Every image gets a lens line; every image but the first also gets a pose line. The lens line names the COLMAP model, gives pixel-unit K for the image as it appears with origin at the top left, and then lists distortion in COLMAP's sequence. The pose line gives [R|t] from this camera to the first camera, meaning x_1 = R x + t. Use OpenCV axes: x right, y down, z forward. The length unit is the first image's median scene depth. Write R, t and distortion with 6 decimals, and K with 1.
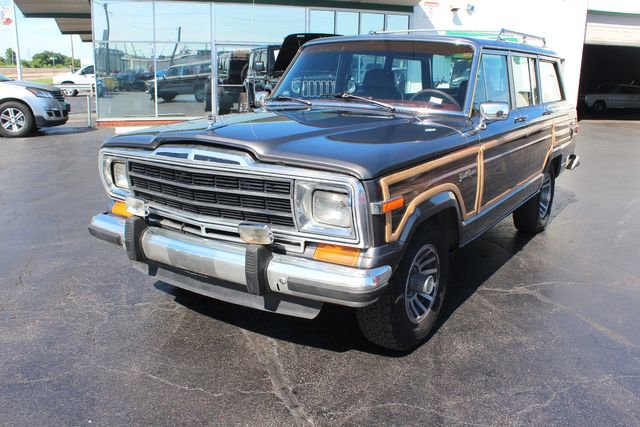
lens RADIAL K [[592.1, 0, 320.0], [0, 592.1, 213.5], [0, 0, 1]] dist [-0.157196, 0.155055]
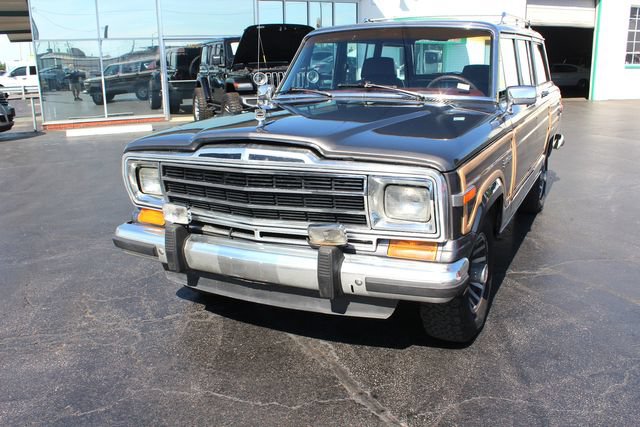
lens RADIAL K [[592.1, 0, 320.0], [0, 592.1, 213.5], [0, 0, 1]] dist [-0.157196, 0.155055]
pose [[0.992834, -0.064199, 0.100791, -0.177001], [0.062591, 0.997858, 0.019039, -0.015137], [-0.101797, -0.012594, 0.994725, 0.048285]]
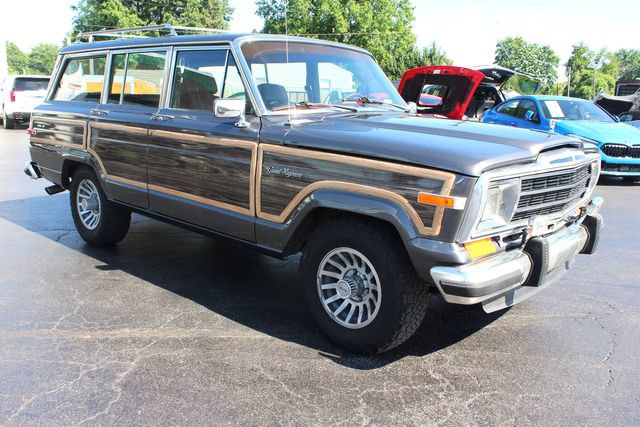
lens RADIAL K [[592.1, 0, 320.0], [0, 592.1, 213.5], [0, 0, 1]] dist [-0.157196, 0.155055]
pose [[0.137877, -0.205877, 0.968816, -1.193979], [0.207468, 0.962461, 0.175000, -0.249994], [-0.968477, 0.176870, 0.175414, 1.133667]]
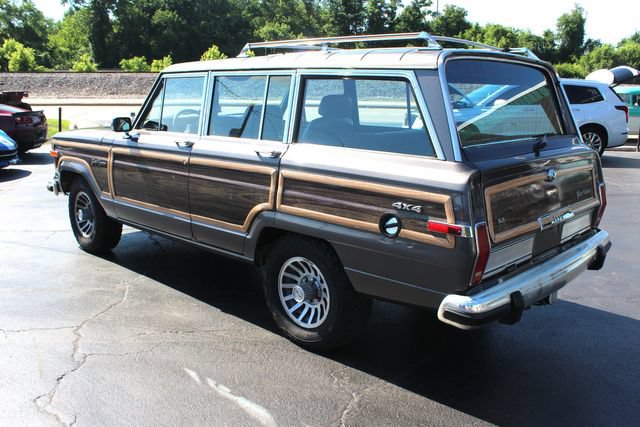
lens RADIAL K [[592.1, 0, 320.0], [0, 592.1, 213.5], [0, 0, 1]] dist [-0.157196, 0.155055]
pose [[-0.168690, 0.195463, -0.966094, 1.668614], [-0.250519, 0.939452, 0.233816, -0.447970], [0.953302, 0.281468, -0.109509, 1.805139]]
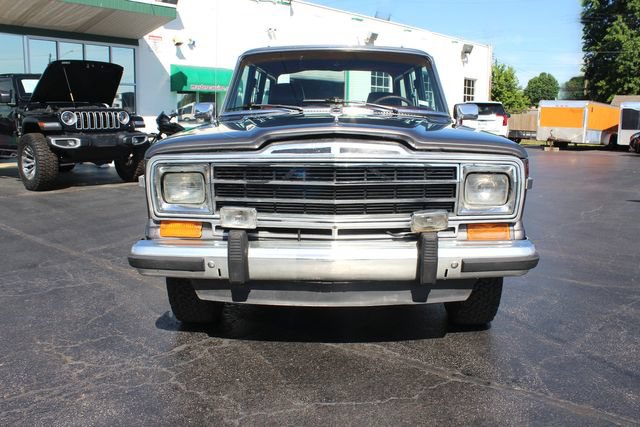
lens RADIAL K [[592.1, 0, 320.0], [0, 592.1, 213.5], [0, 0, 1]] dist [-0.157196, 0.155055]
pose [[0.844372, -0.098106, 0.526699, -0.643734], [0.133732, 0.990567, -0.029882, 0.021651], [-0.518799, 0.095668, 0.849527, 0.212252]]
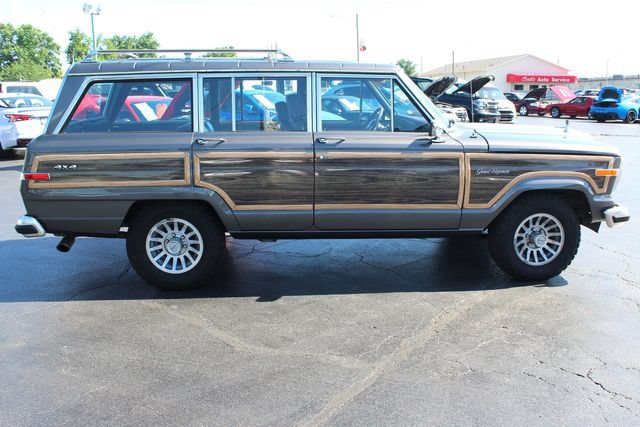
lens RADIAL K [[606.0, 0, 320.0], [0, 606.0, 213.5], [0, 0, 1]] dist [-0.161330, 0.170088]
pose [[-0.627436, -0.170145, 0.759852, -1.057680], [0.180572, 0.917441, 0.354537, -0.636544], [-0.757442, 0.359657, -0.544912, 2.463787]]
